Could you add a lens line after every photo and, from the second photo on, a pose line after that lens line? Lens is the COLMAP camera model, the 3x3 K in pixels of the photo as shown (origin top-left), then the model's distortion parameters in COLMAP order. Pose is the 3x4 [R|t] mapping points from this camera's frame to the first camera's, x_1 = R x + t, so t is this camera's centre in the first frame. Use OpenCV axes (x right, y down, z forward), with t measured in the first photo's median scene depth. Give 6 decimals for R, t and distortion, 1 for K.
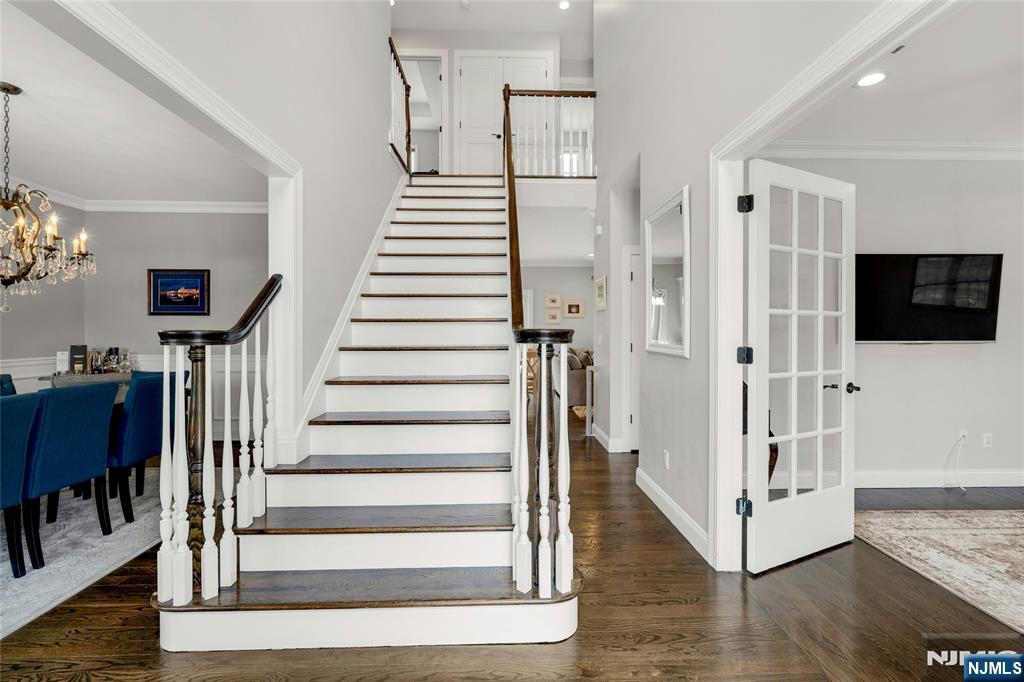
lens RADIAL K [[444.7, 0, 511.5], [0, 444.7, 329.9], [0, 0, 1]] dist [0.001155, 0.000422]
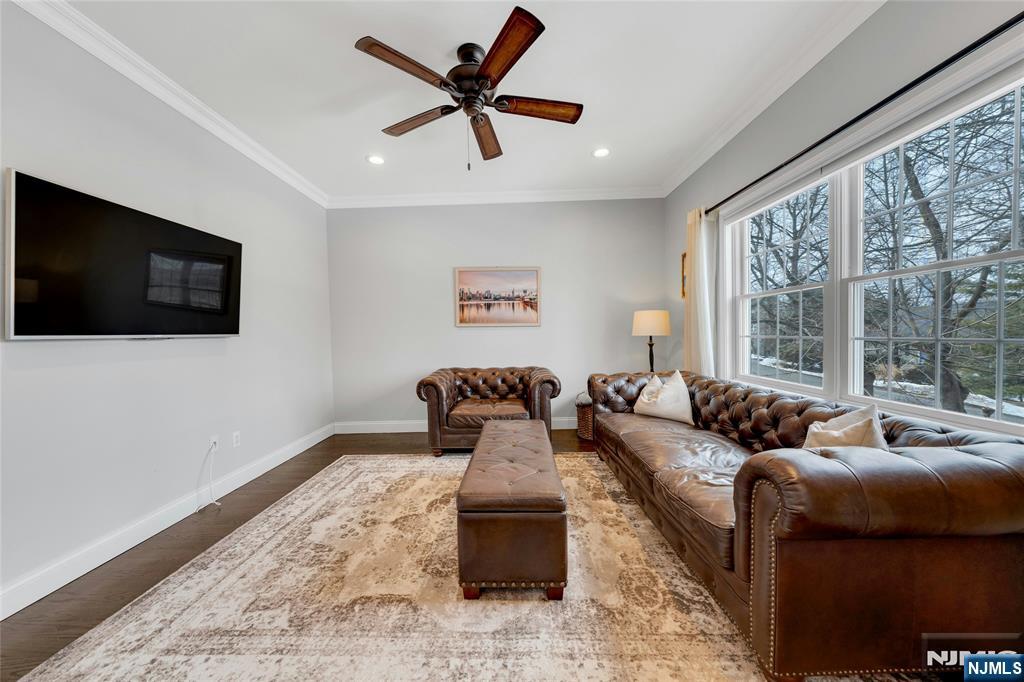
lens RADIAL K [[359.4, 0, 509.0], [0, 359.4, 343.9], [0, 0, 1]] dist [-0.000432, -0.000109]
pose [[0.054029, -0.032738, 0.998003, 0.417560], [0.023604, 0.999225, 0.031500, 0.041150], [-0.998260, 0.021855, 0.054760, 0.456656]]
